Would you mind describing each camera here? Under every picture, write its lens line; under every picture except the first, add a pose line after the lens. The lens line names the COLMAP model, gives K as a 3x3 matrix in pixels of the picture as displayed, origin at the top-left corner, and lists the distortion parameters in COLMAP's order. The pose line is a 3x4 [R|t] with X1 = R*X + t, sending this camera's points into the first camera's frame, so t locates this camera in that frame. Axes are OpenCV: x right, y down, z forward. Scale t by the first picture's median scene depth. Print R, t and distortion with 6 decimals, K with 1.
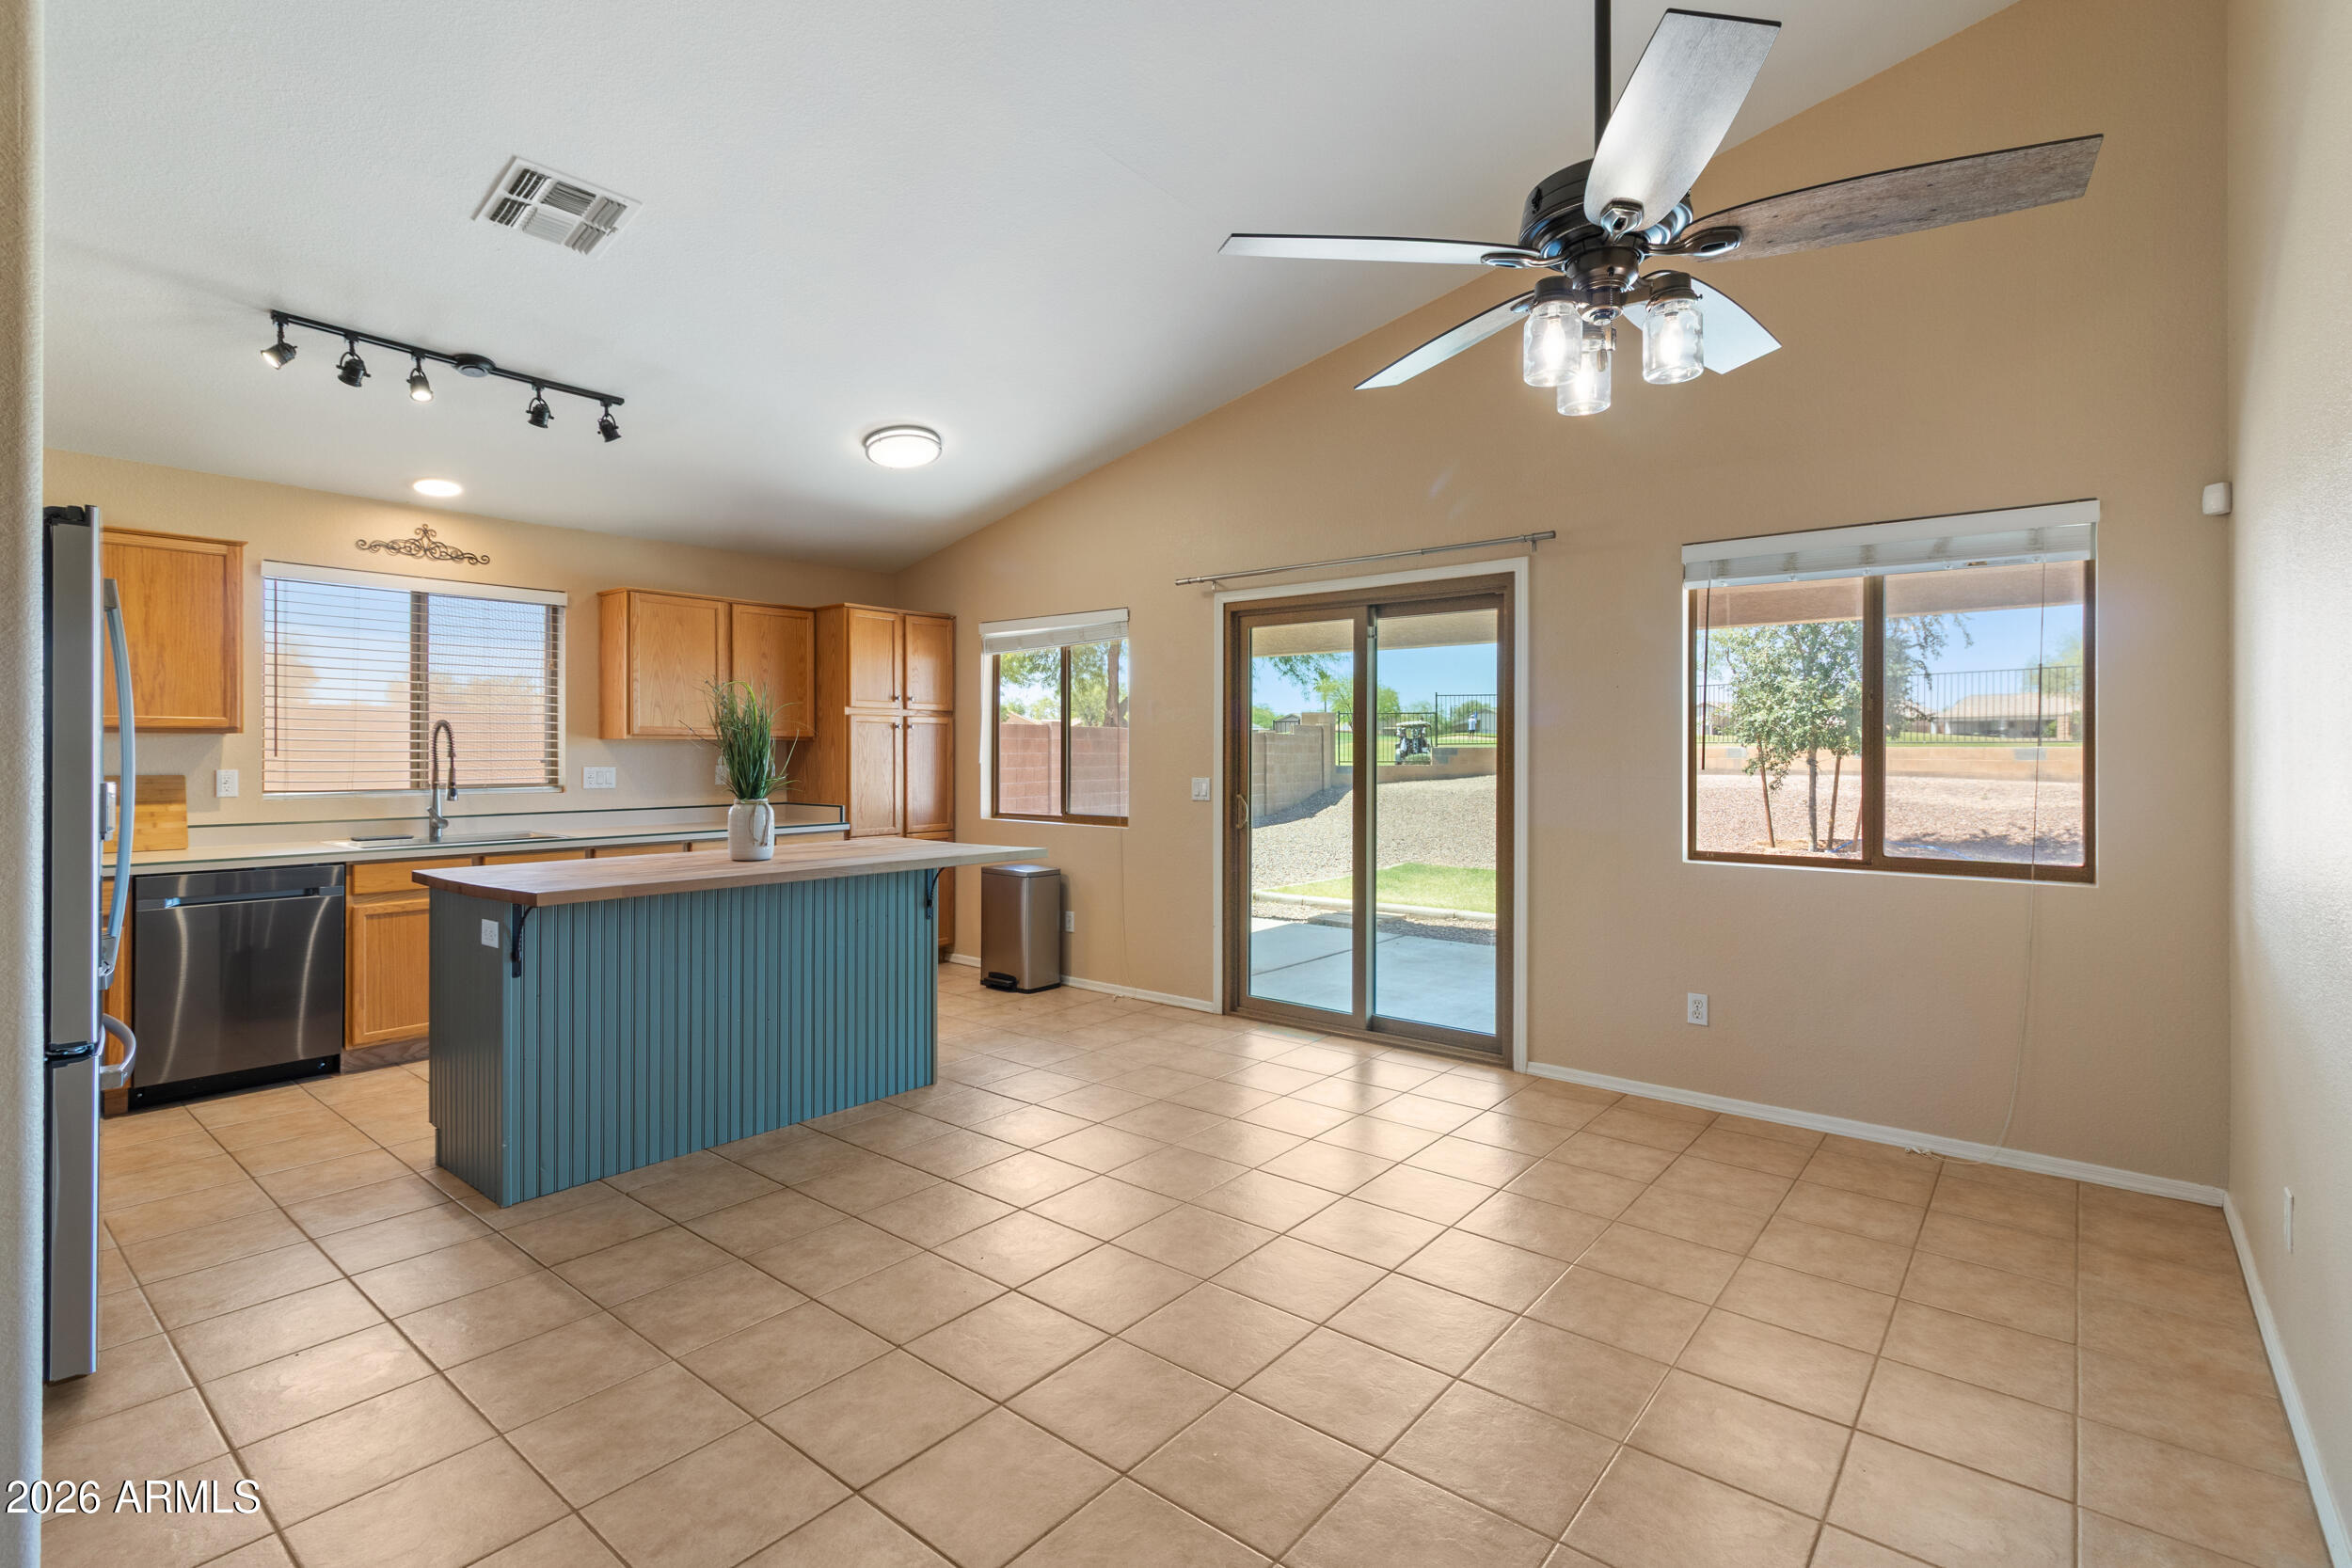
lens RADIAL K [[1093.6, 0, 1198.2], [0, 1093.6, 742.6], [0, 0, 1]] dist [0.000644, -0.000268]
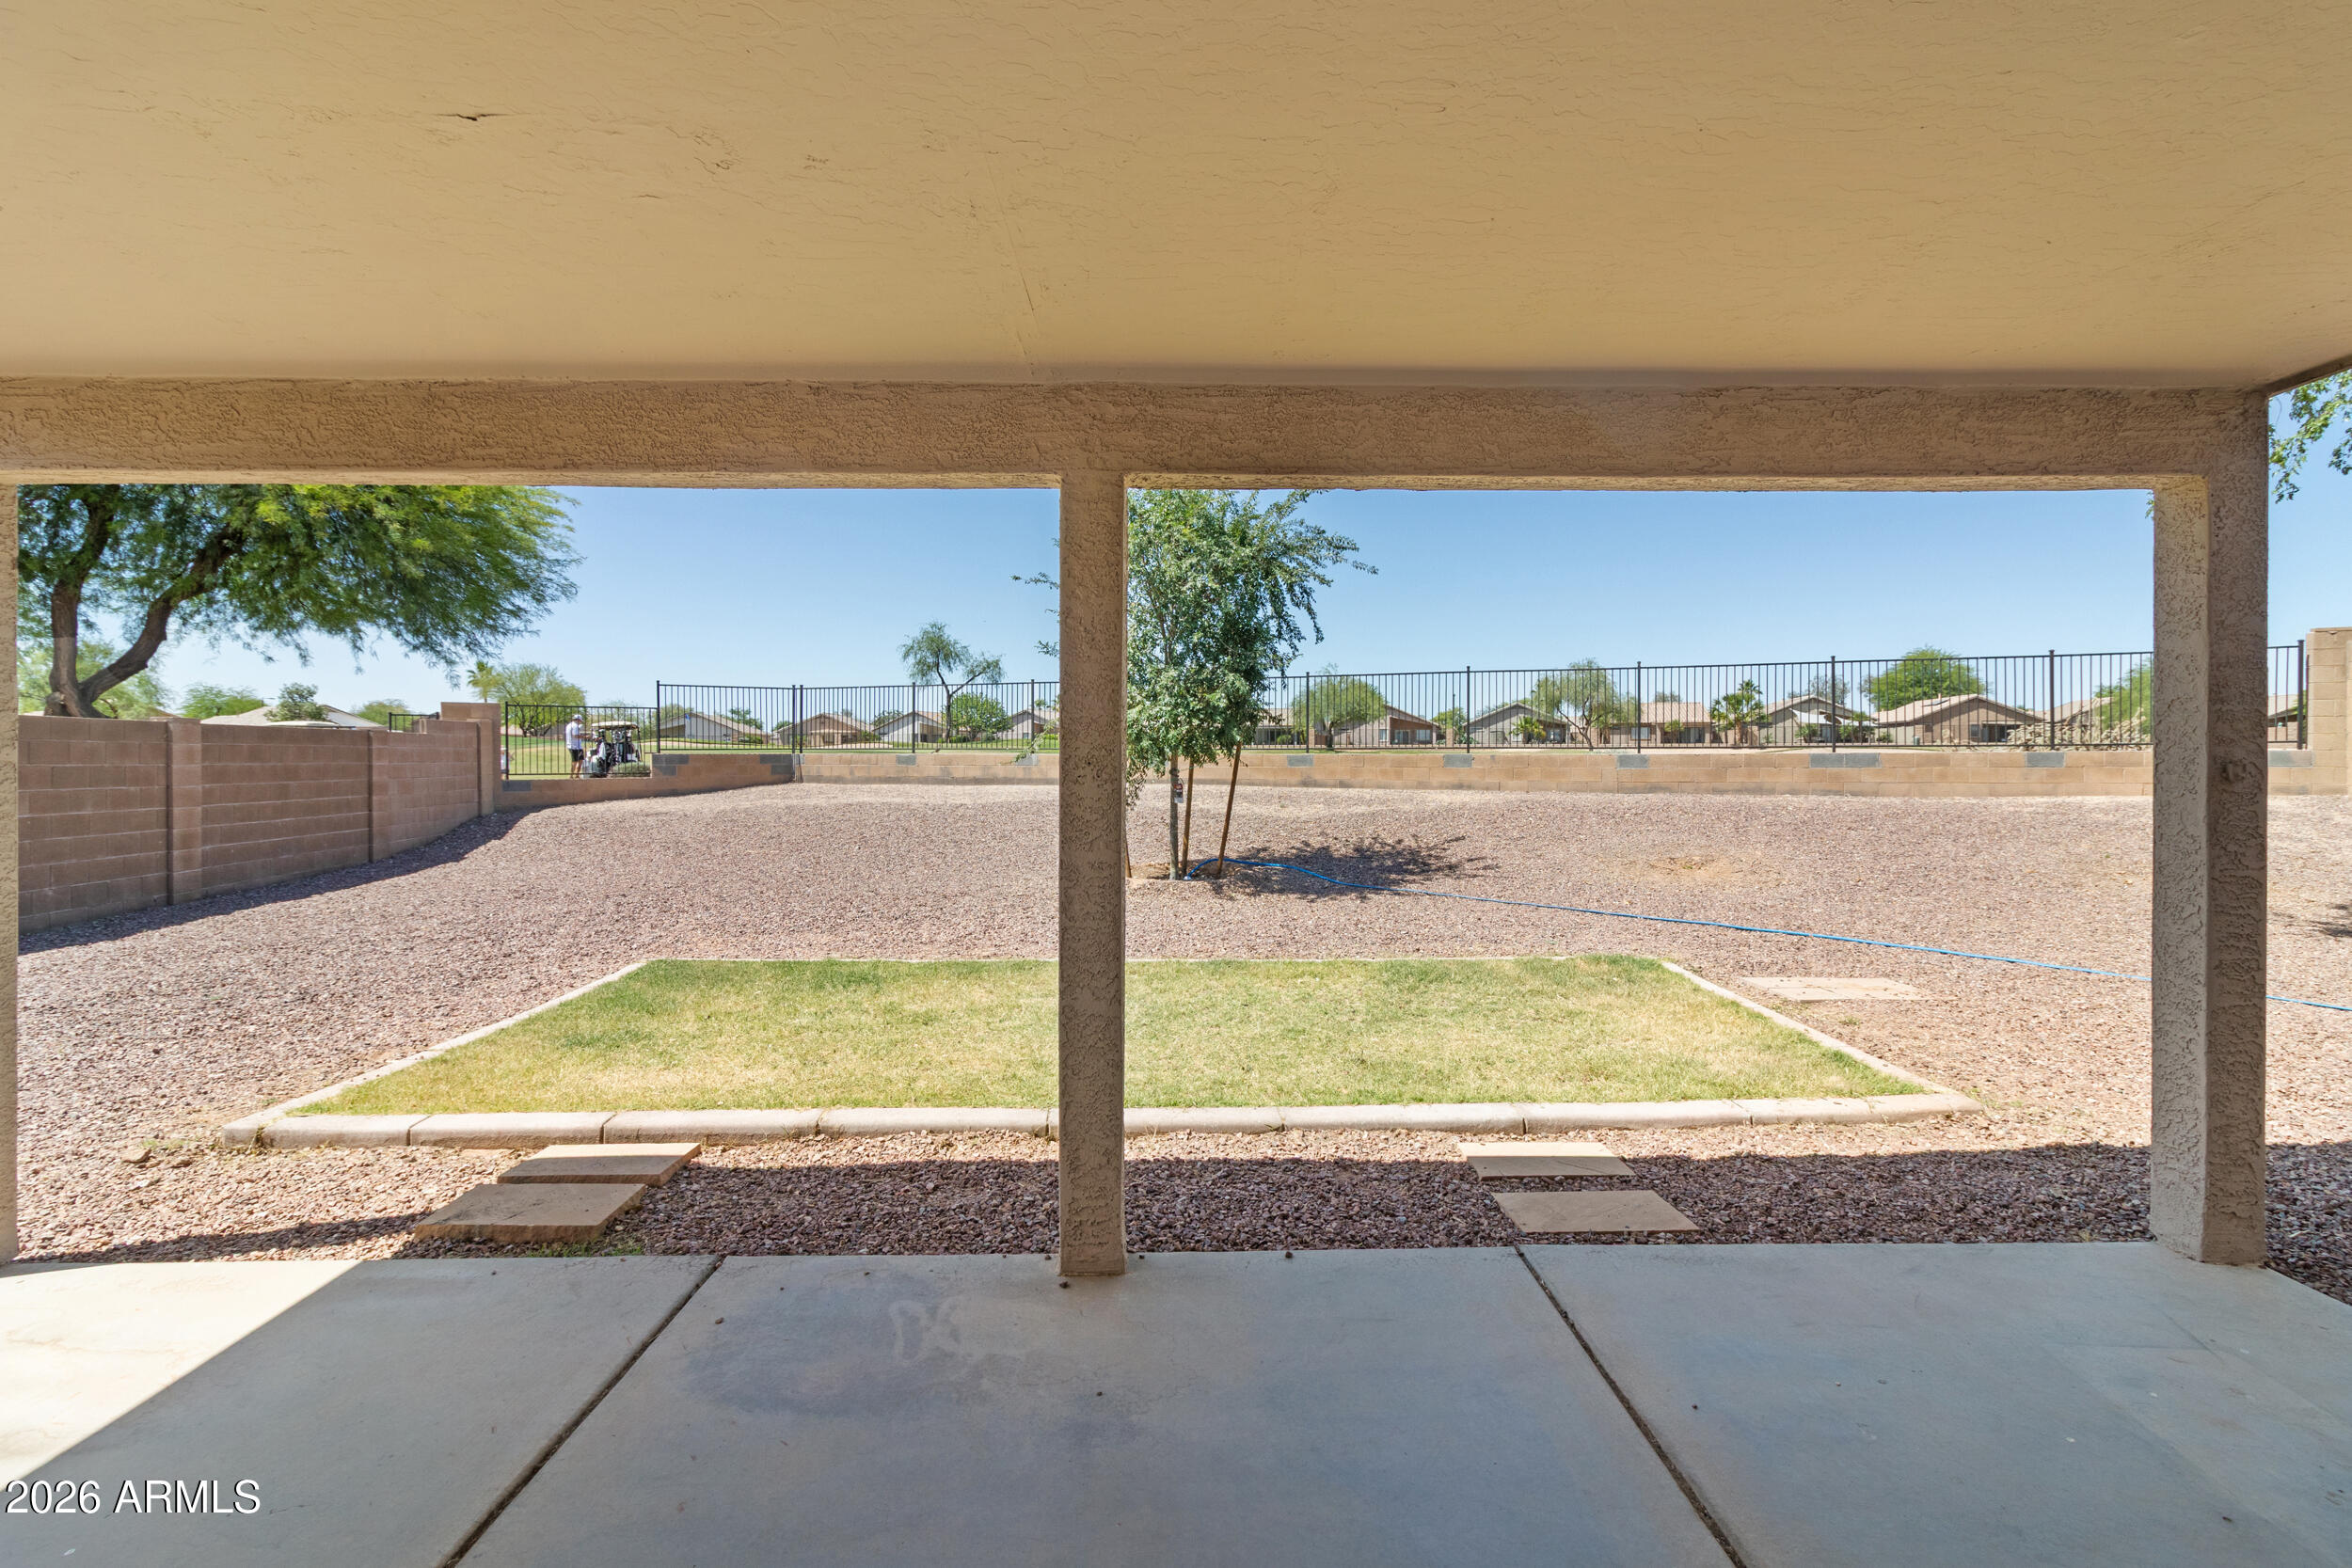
lens RADIAL K [[1077.2, 0, 1168.9], [0, 1077.2, 760.6], [0, 0, 1]] dist [0.001425, 0.000350]
pose [[0.777697, -0.003083, 0.628631, 0.112135], [-0.003285, 0.999954, 0.008968, 0.005764], [-0.628630, -0.009039, 0.777652, 0.904253]]
